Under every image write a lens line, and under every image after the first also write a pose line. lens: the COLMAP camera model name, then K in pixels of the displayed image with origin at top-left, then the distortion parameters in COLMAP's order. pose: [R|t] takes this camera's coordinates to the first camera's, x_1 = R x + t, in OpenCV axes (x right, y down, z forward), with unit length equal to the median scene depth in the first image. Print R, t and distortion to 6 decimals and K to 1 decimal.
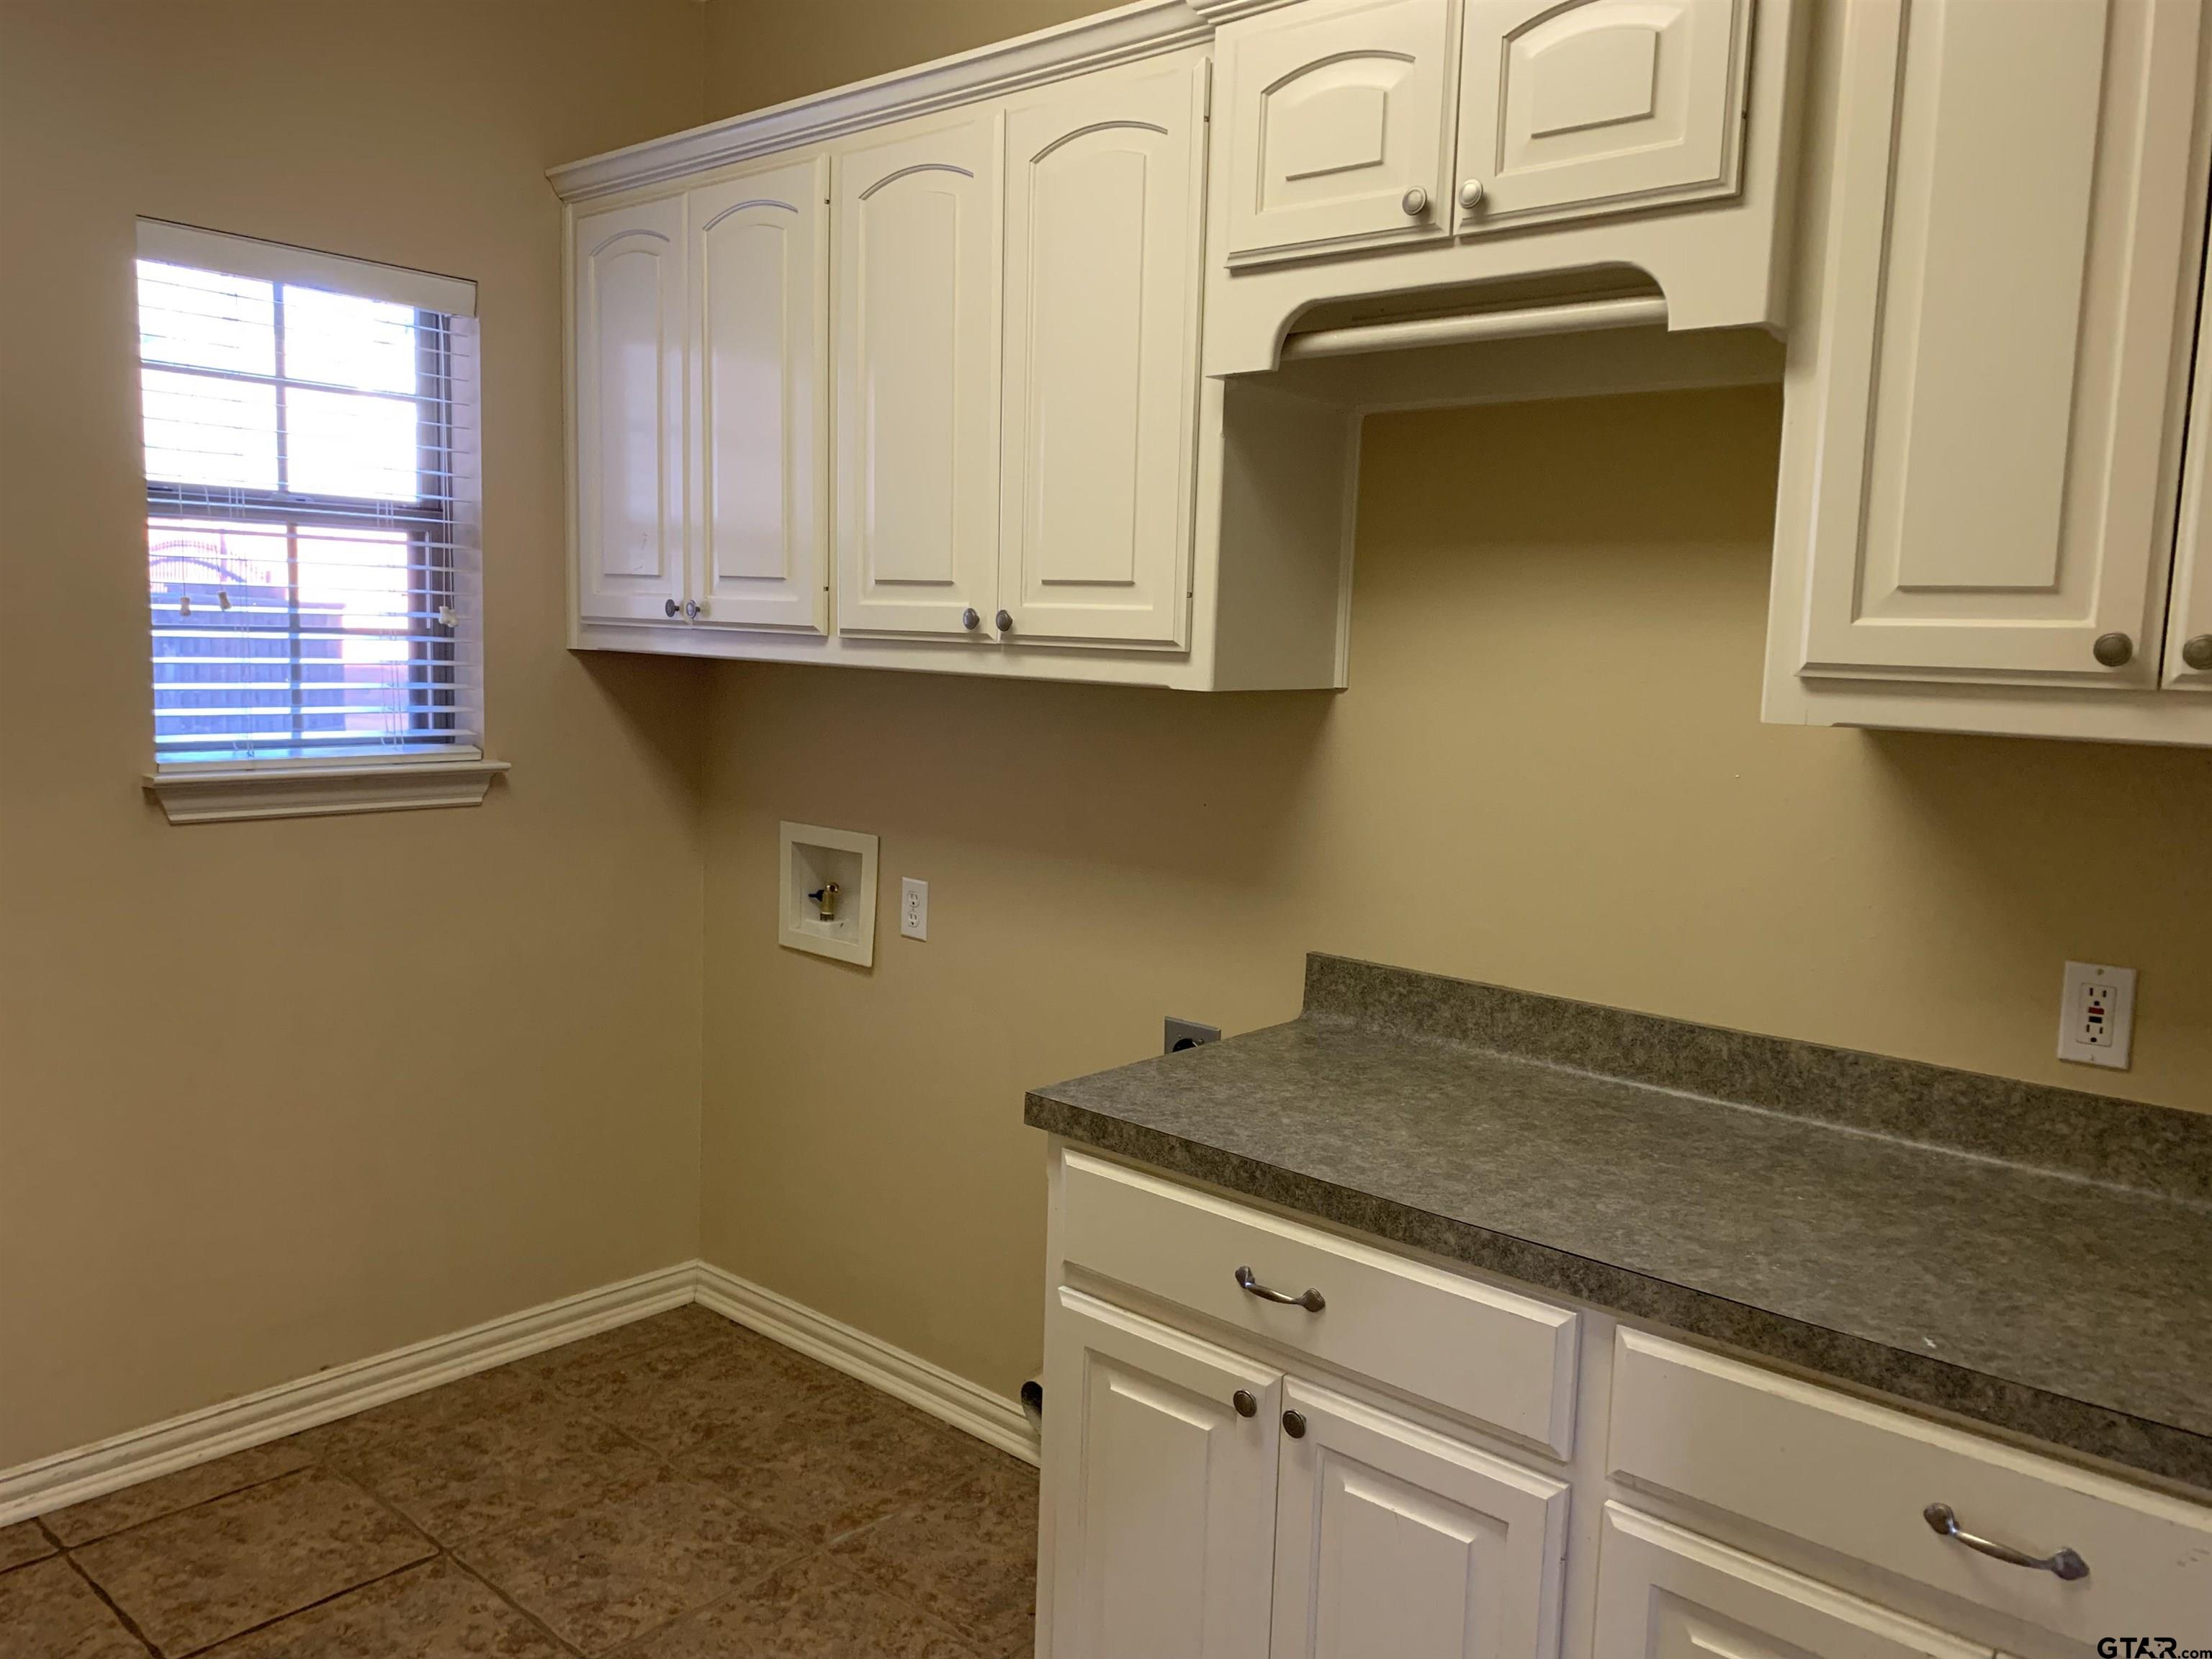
lens RADIAL K [[1683.1, 0, 1092.0], [0, 1683.1, 831.3], [0, 0, 1]] dist [0.009936, -0.011512]
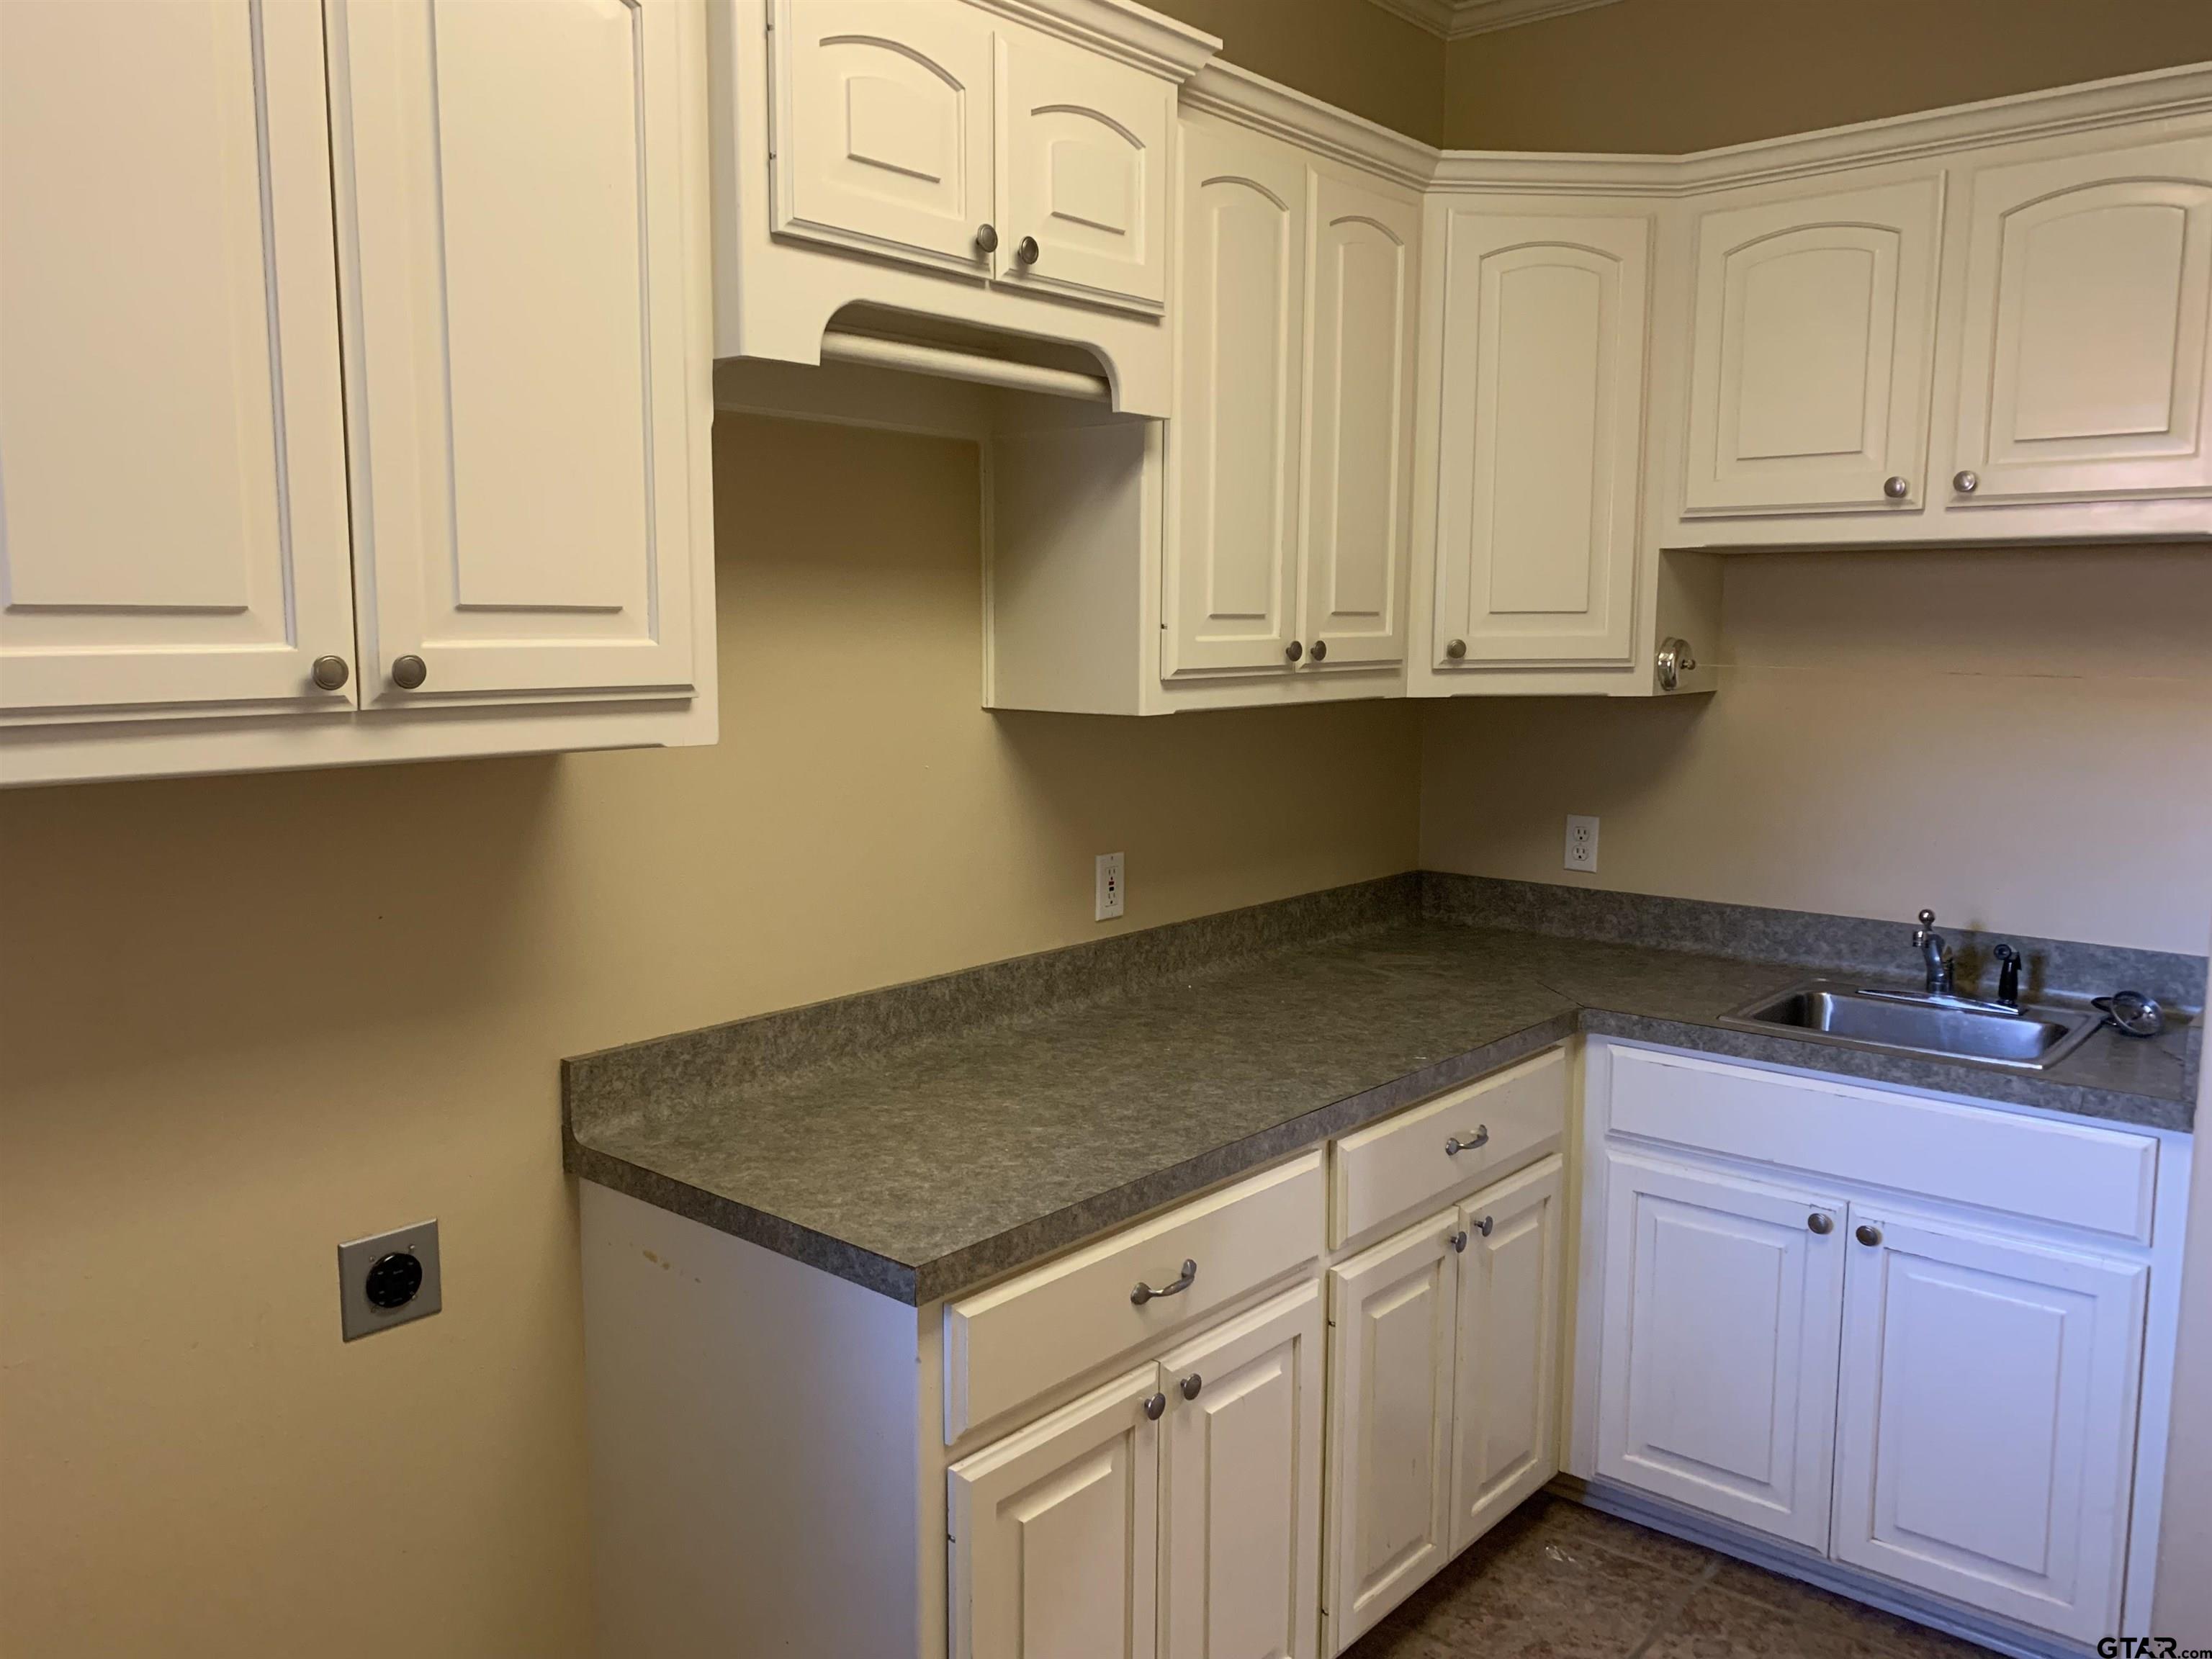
lens RADIAL K [[1683.1, 0, 1091.5], [0, 1683.1, 825.1], [0, 0, 1]] dist [0.009936, -0.011512]
pose [[-0.042815, -0.152487, 0.987378, -0.812822], [0.113460, 0.981148, 0.156445, -0.167101], [-0.992620, 0.118726, -0.024706, 0.939336]]
